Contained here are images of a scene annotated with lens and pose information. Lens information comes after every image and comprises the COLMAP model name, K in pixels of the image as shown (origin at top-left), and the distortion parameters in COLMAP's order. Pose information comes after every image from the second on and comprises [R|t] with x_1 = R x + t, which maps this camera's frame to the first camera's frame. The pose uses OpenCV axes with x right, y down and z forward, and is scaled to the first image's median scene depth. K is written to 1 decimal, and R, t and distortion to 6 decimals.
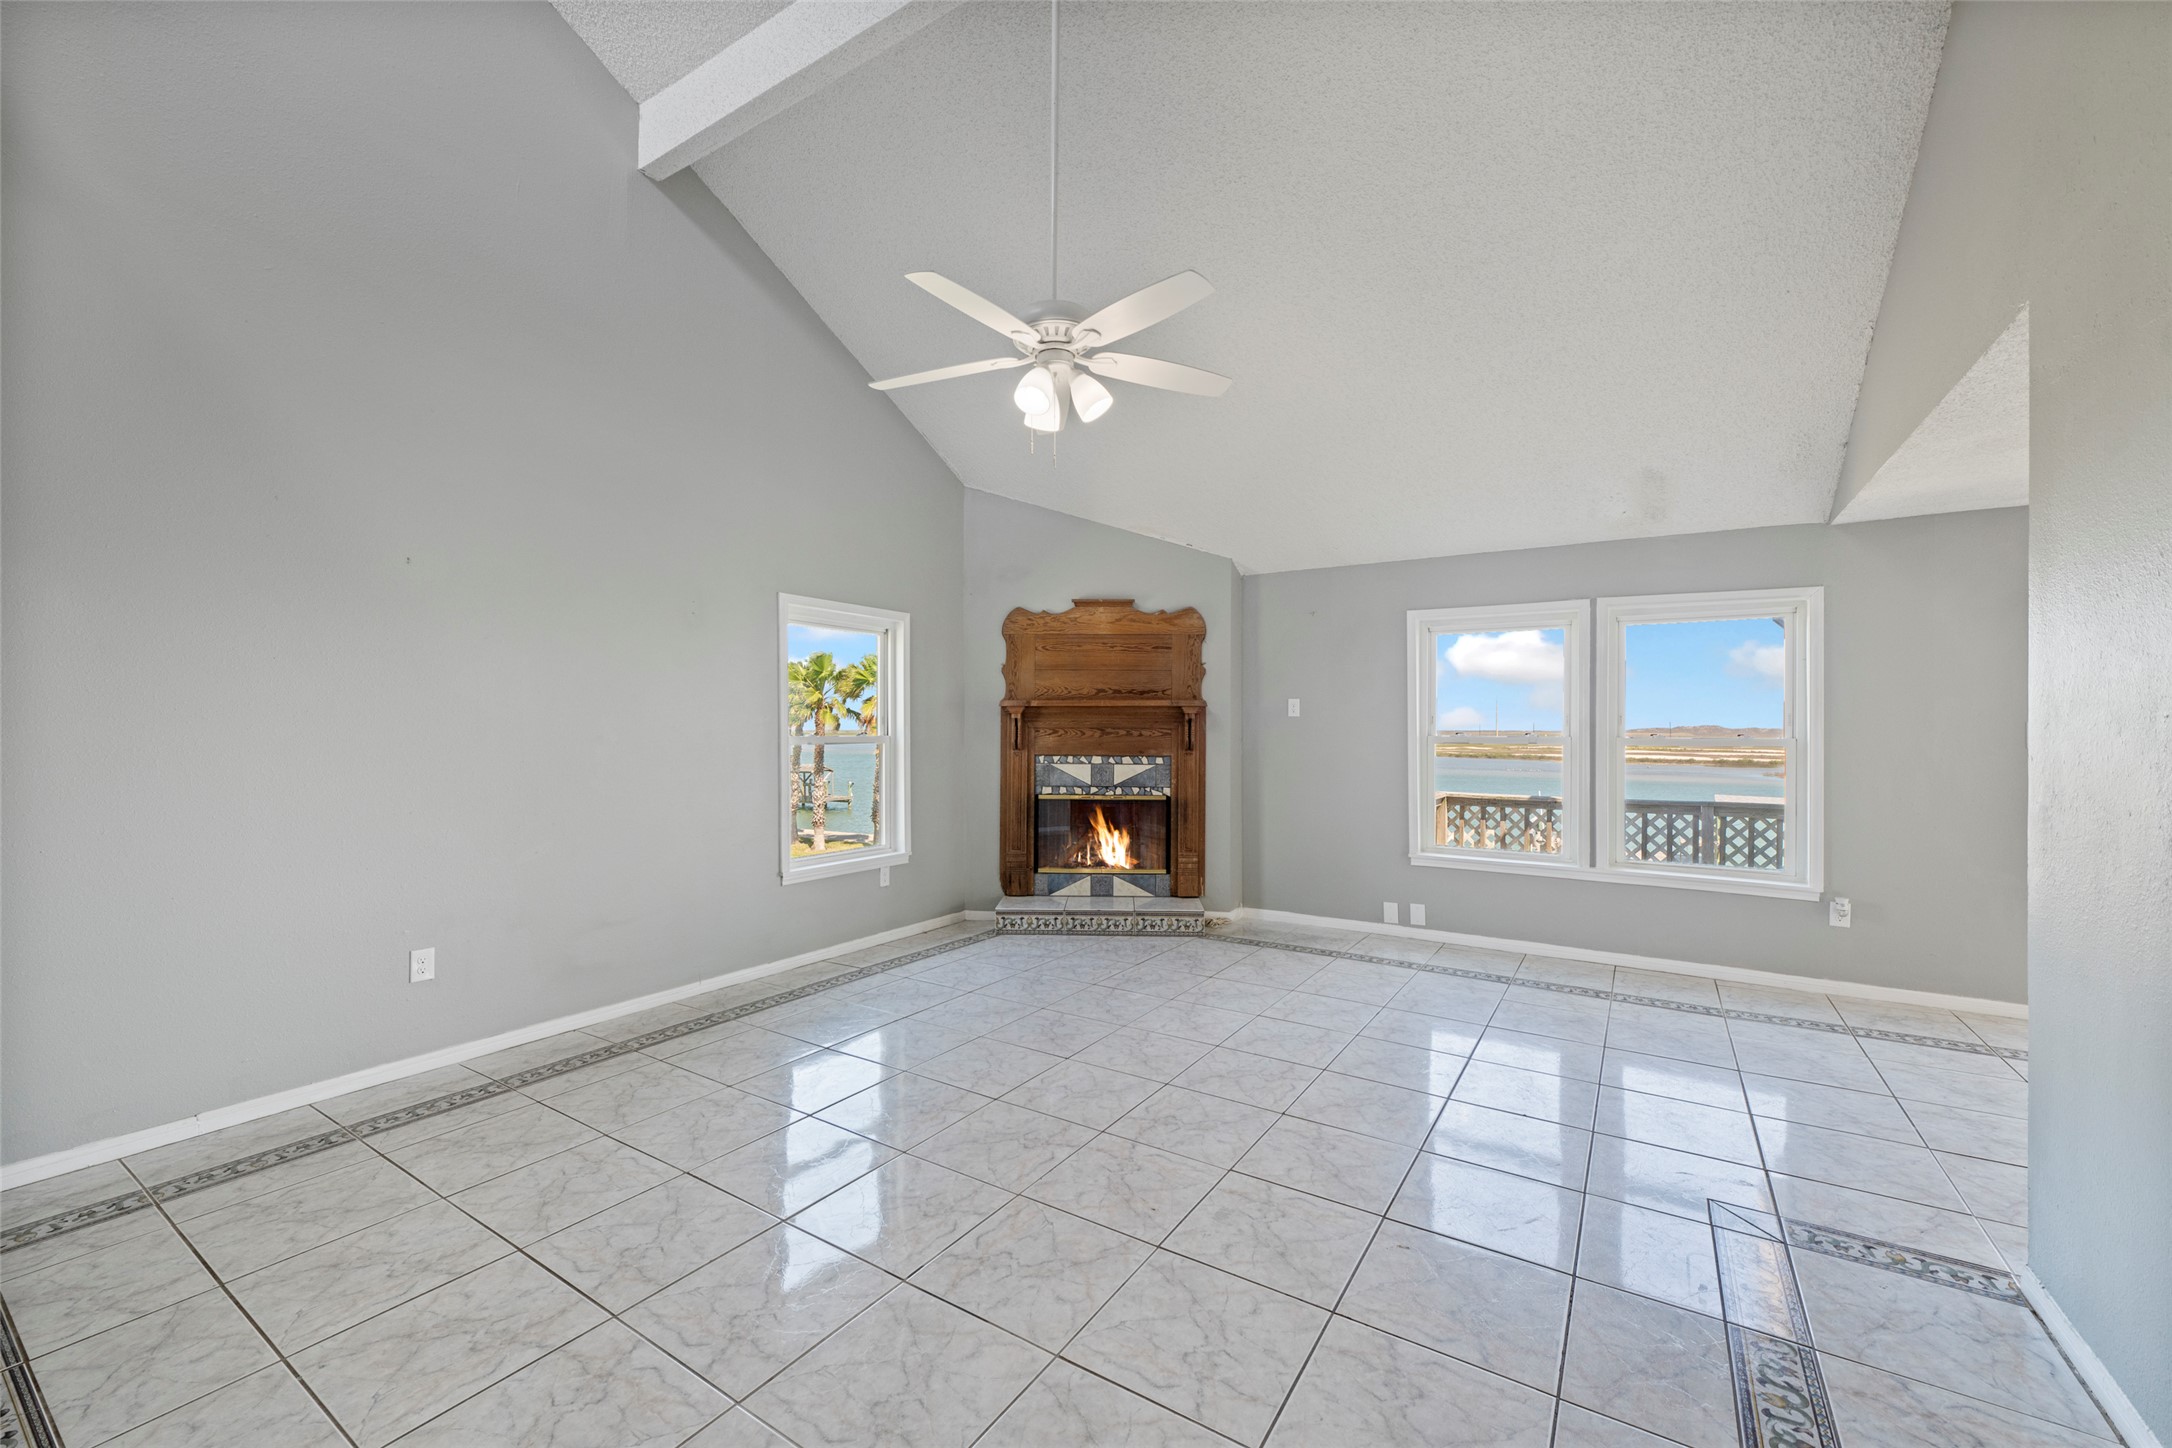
lens RADIAL K [[862.0, 0, 1101.5], [0, 862.0, 725.8], [0, 0, 1]] dist [0.000766, -0.000550]
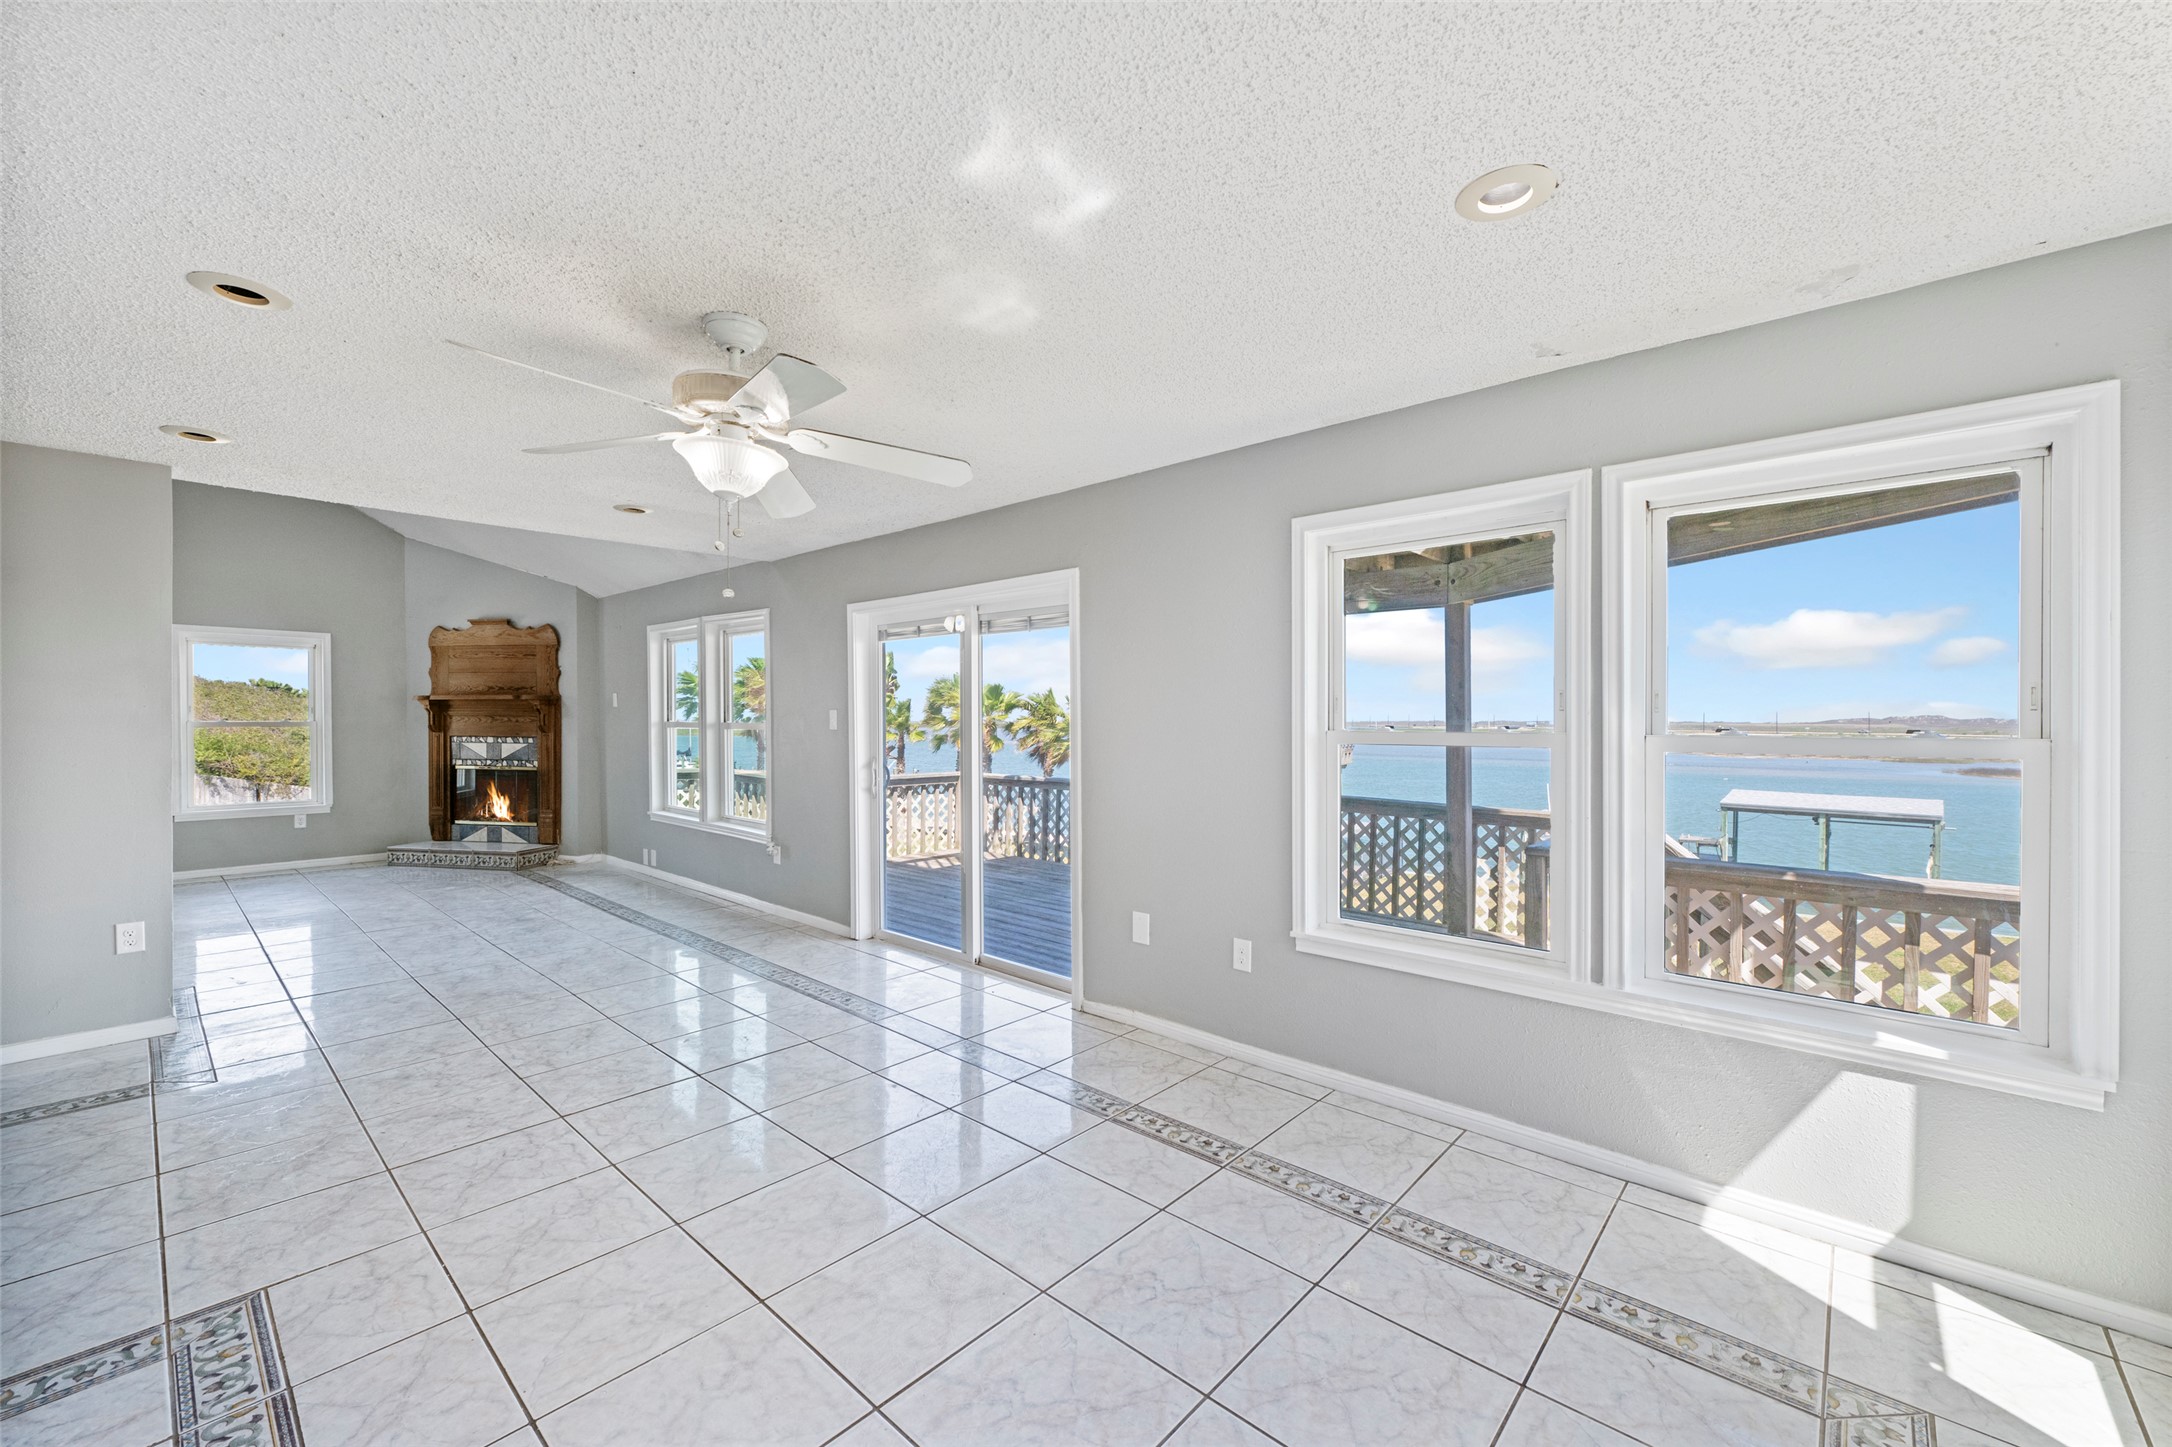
lens RADIAL K [[862.0, 0, 1090.7], [0, 862.0, 725.1], [0, 0, 1]] dist [0.000766, -0.000550]
pose [[0.983348, -0.000616, -0.181731, 1.149520], [0.002800, 0.999927, 0.011762, 0.003673], [0.181710, -0.012075, 0.983278, -0.140560]]
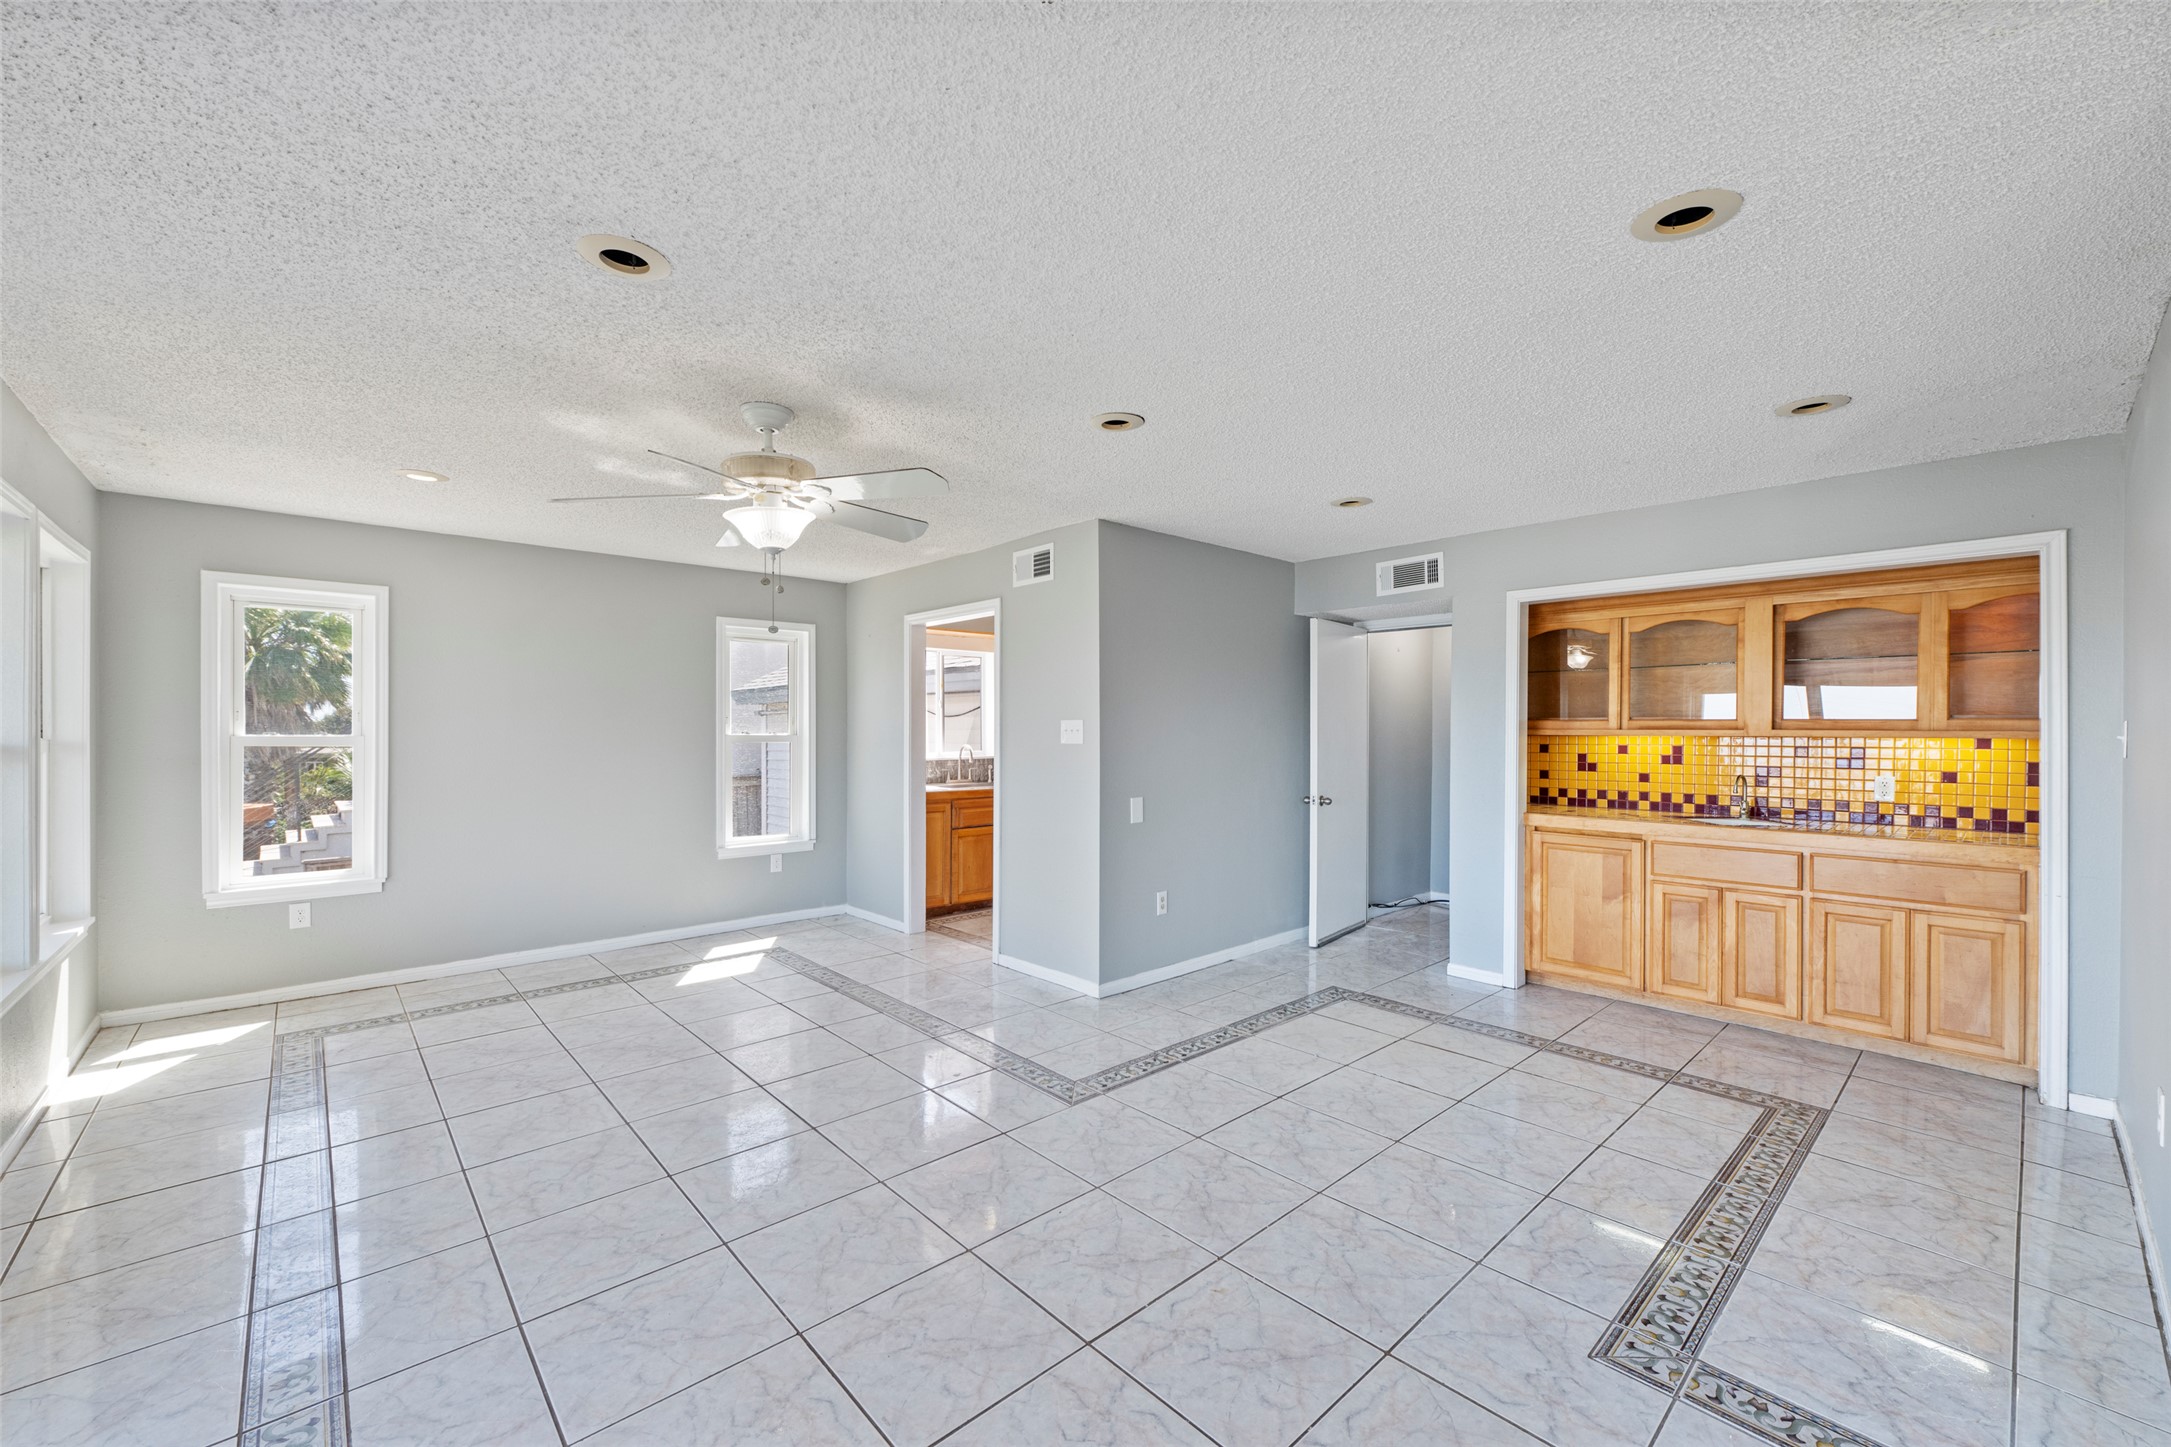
lens RADIAL K [[861.6, 0, 1085.0], [0, 861.6, 735.2], [0, 0, 1]] dist [0.000766, -0.000550]
pose [[-0.960518, -0.006519, 0.278142, 0.629196], [-0.005176, 0.999971, 0.005564, 0.003116], [-0.278170, 0.003904, -0.960524, 0.607496]]
